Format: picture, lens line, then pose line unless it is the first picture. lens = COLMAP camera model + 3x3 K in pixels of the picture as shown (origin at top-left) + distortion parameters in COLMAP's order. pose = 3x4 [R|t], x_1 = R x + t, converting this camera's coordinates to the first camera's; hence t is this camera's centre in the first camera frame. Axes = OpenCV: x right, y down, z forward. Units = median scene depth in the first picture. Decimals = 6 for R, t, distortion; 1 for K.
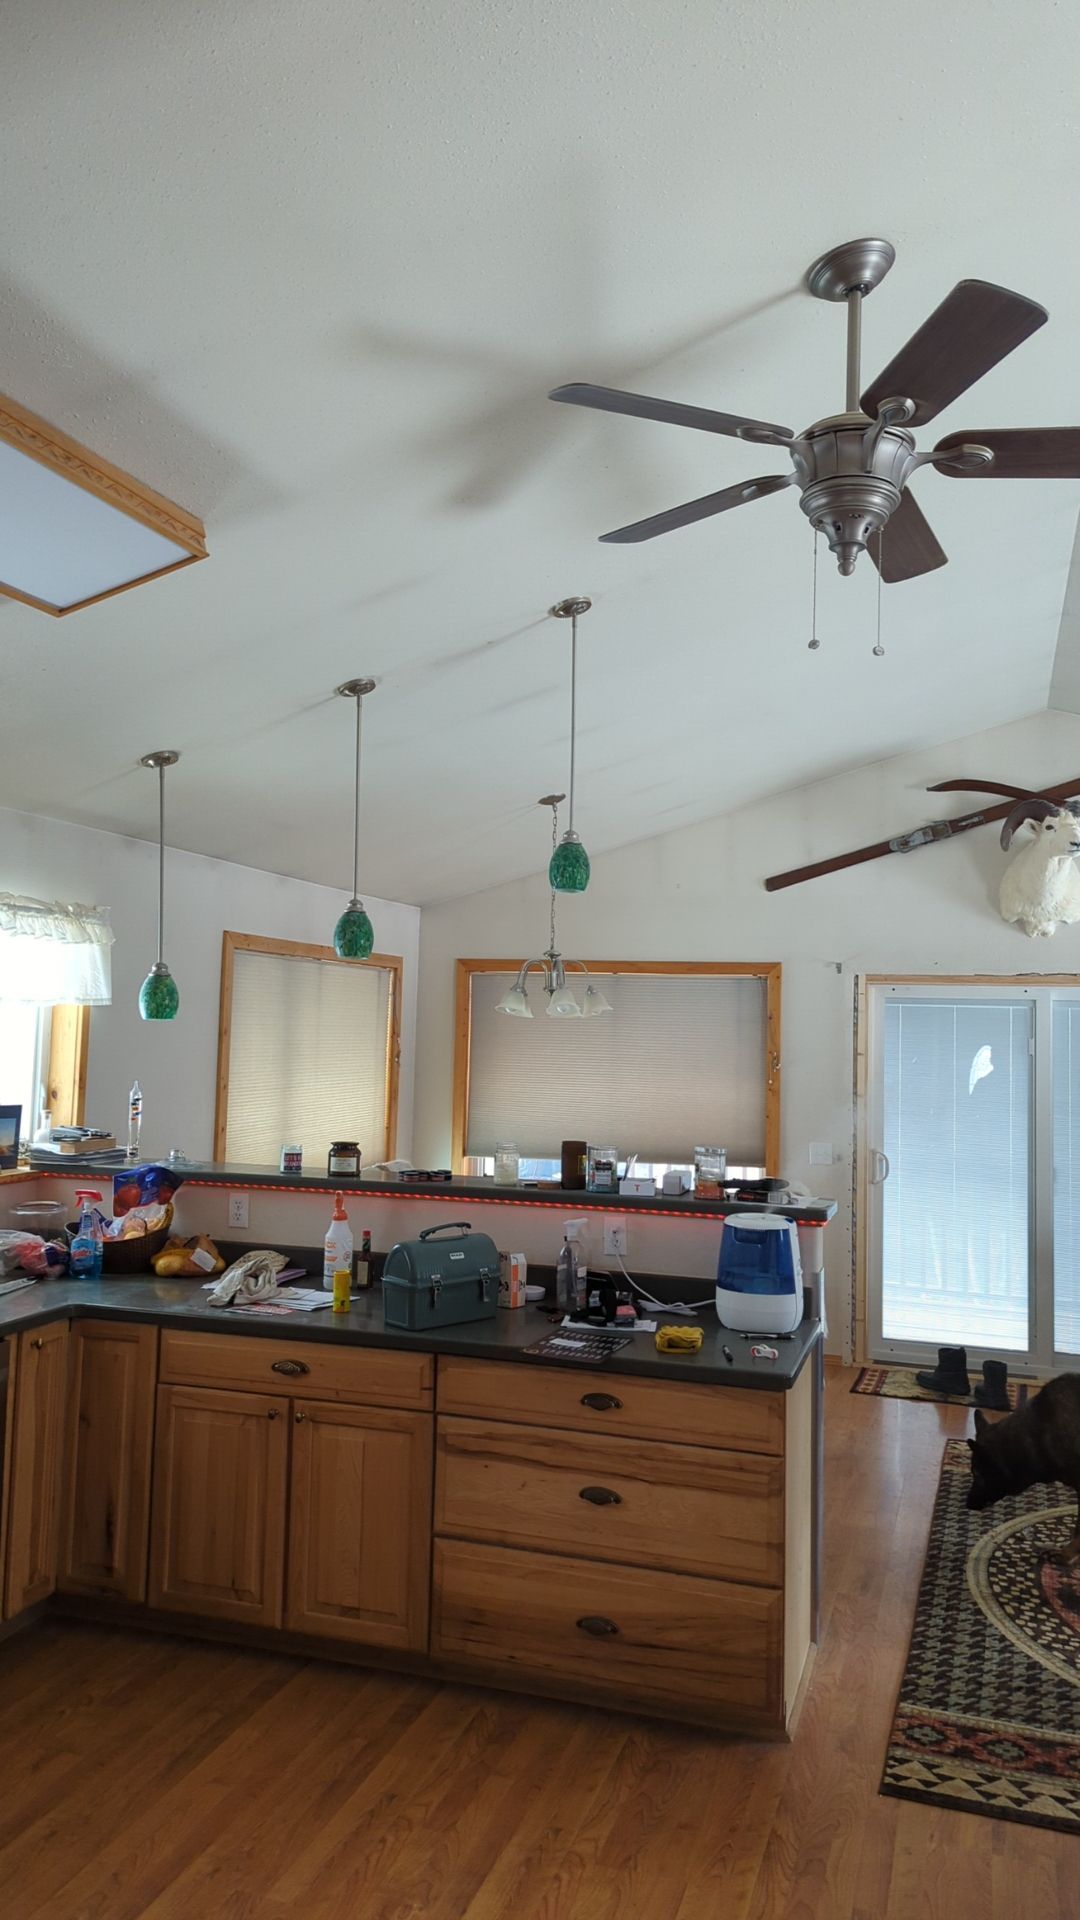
lens RADIAL K [[1358.3, 0, 547.3], [0, 1358.3, 927.4], [0, 0, 1]] dist [0.052761, -0.049246]
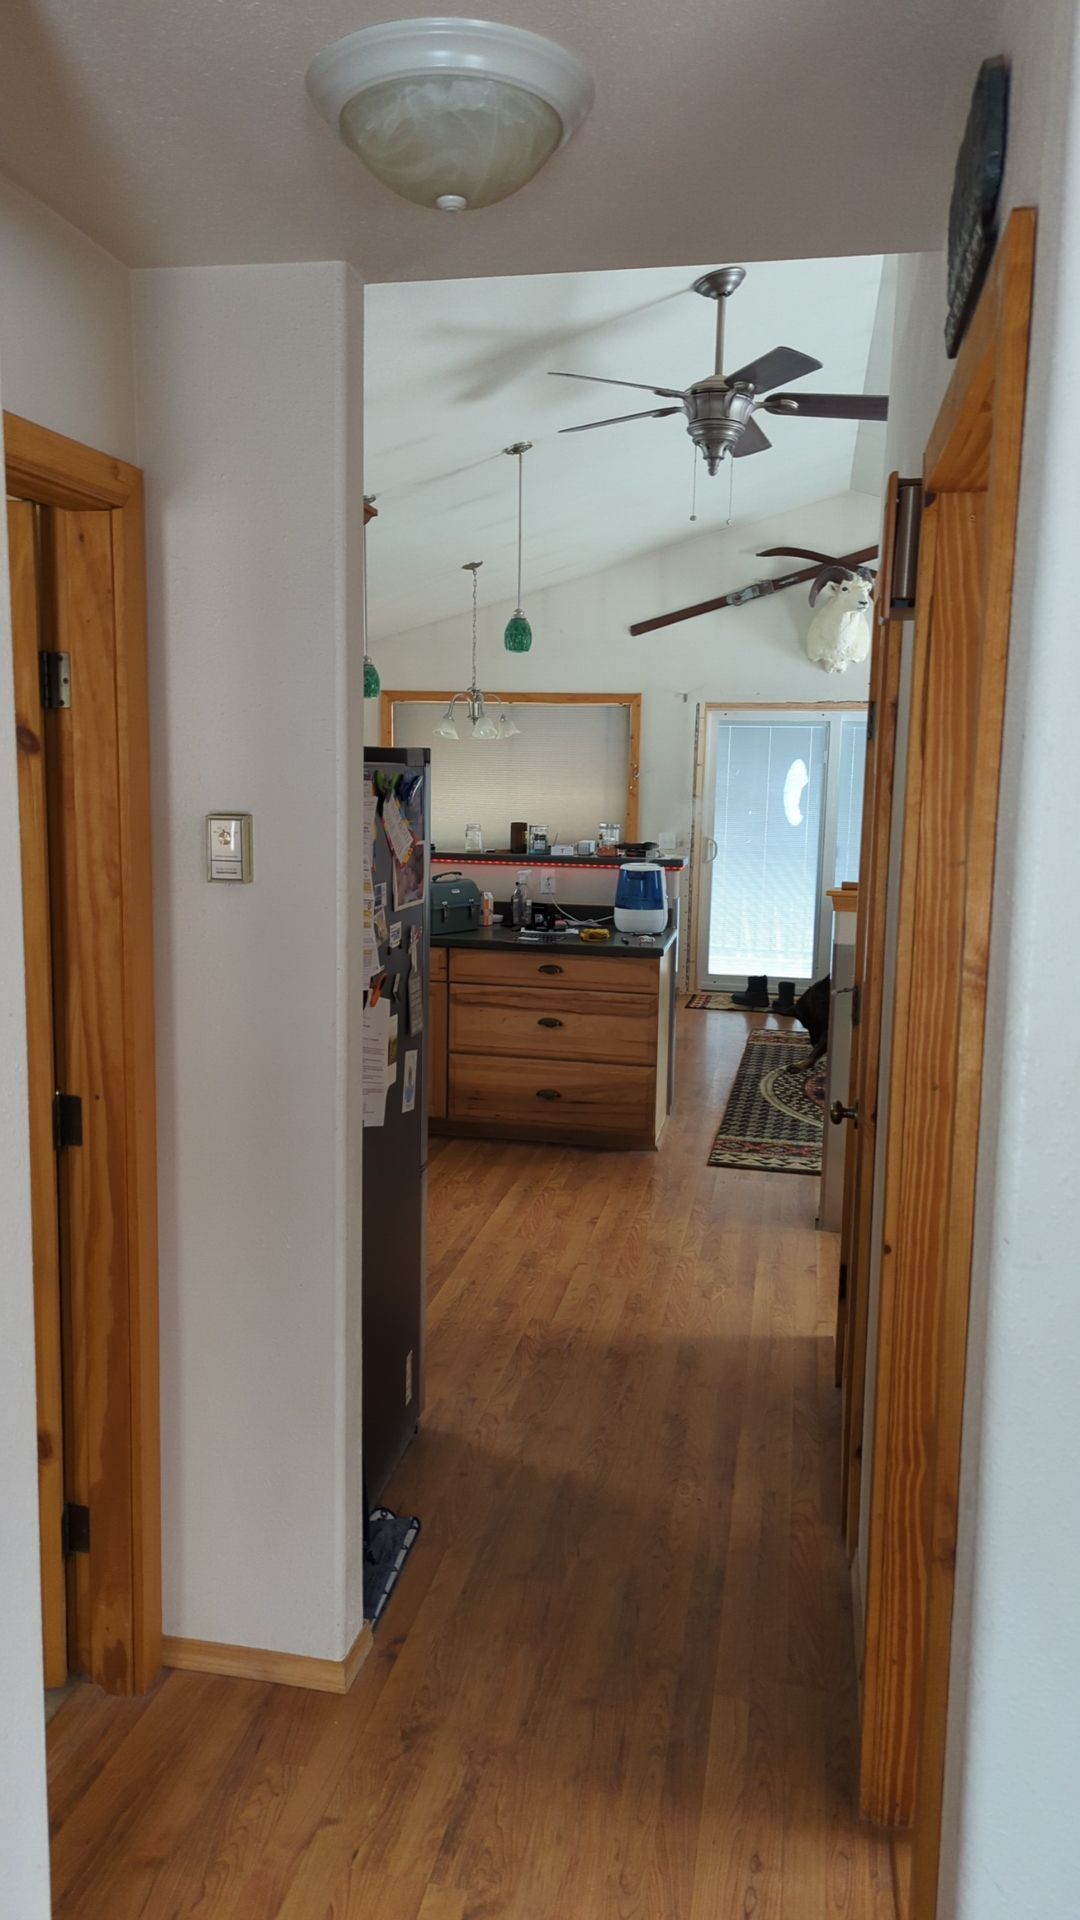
lens RADIAL K [[1358.3, 0, 535.1], [0, 1358.3, 956.8], [0, 0, 1]] dist [0.052761, -0.049246]
pose [[0.993215, -0.027048, 0.113102, -0.159163], [0.001106, 0.974729, 0.223390, -0.038453], [-0.116286, -0.221749, 0.968145, -0.575878]]
